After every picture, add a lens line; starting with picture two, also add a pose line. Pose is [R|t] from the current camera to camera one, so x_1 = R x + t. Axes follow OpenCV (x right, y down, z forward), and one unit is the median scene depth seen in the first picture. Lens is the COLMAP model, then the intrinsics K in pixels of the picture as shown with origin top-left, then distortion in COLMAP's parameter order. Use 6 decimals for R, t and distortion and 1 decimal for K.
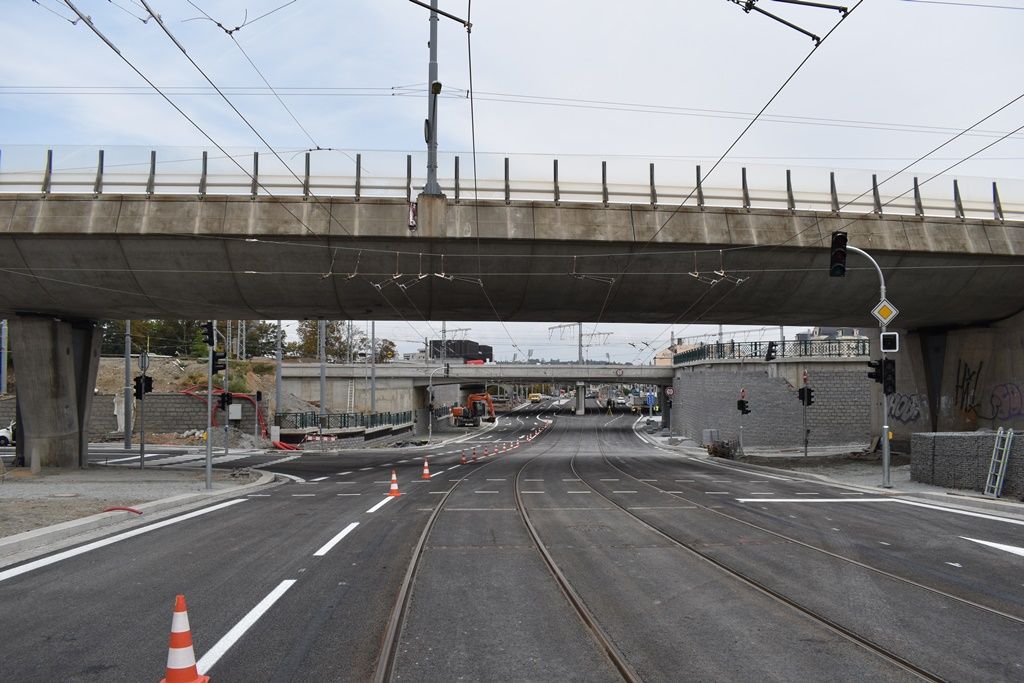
lens RADIAL K [[804.4, 0, 512.0], [0, 804.4, 341.5], [0, 0, 1]] dist [-0.089700, 0.014948]
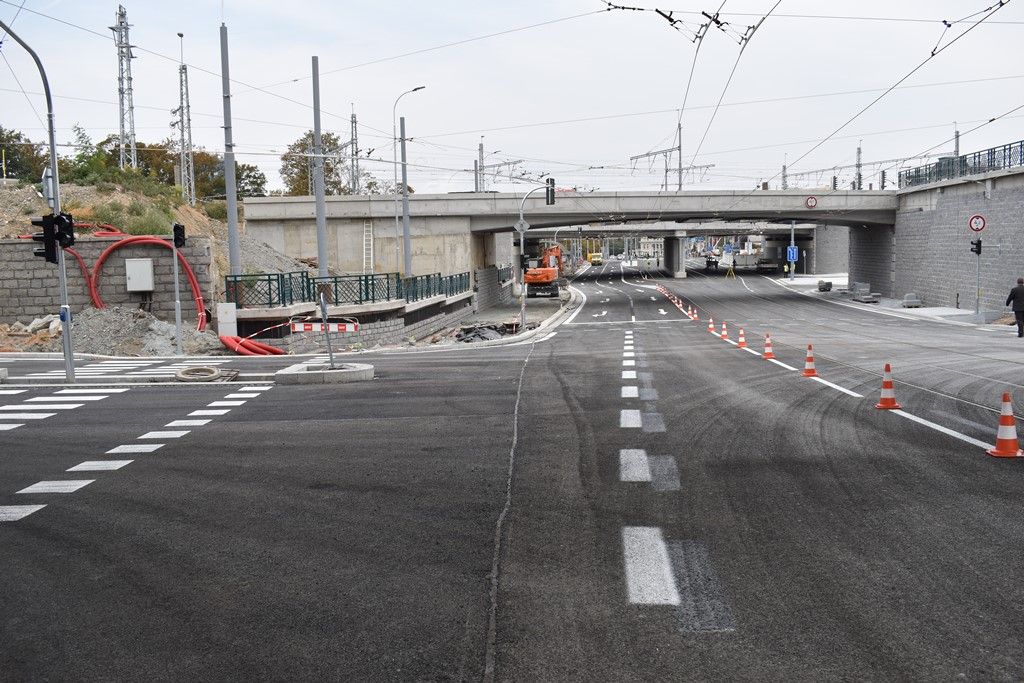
lens RADIAL K [[923.9, 0, 512.0], [0, 923.9, 341.5], [0, 0, 1]] dist [-0.078902, 0.005714]
pose [[0.999459, -0.018450, -0.027227, -0.113018], [0.022383, 0.988118, 0.152057, 0.050010], [0.024098, -0.152584, 0.987997, 0.464035]]
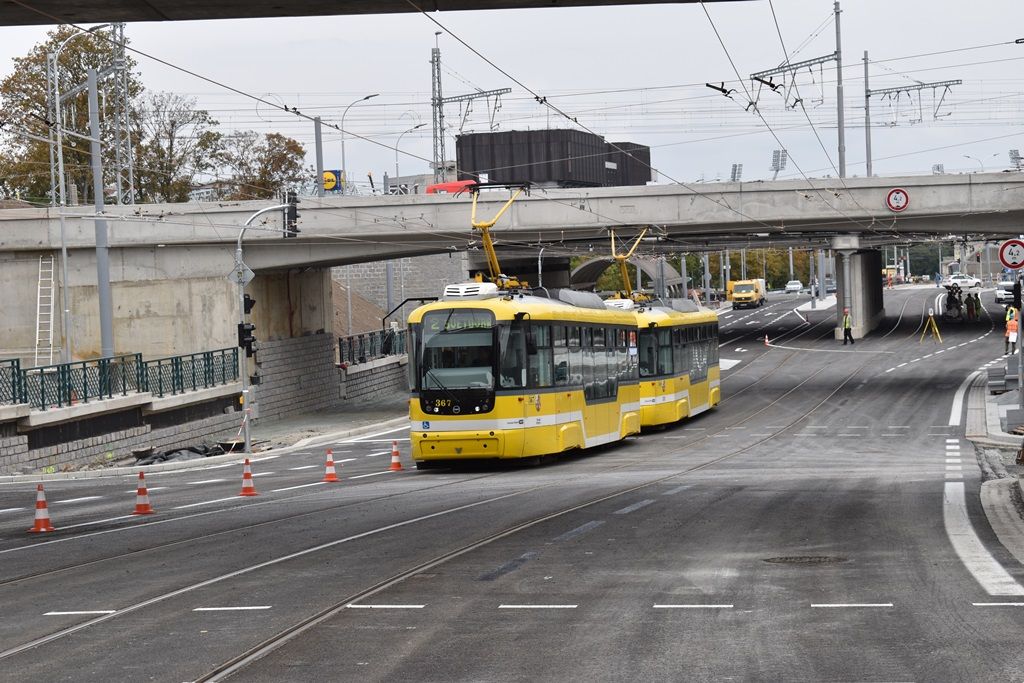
lens RADIAL K [[2349.5, 0, 512.0], [0, 2349.5, 341.5], [0, 0, 1]] dist [0.042139, 0.422333]
pose [[0.994358, -0.036302, -0.099668, 0.115082], [0.044879, 0.995352, 0.085208, 0.013523], [0.096111, -0.089200, 0.991366, 0.121814]]
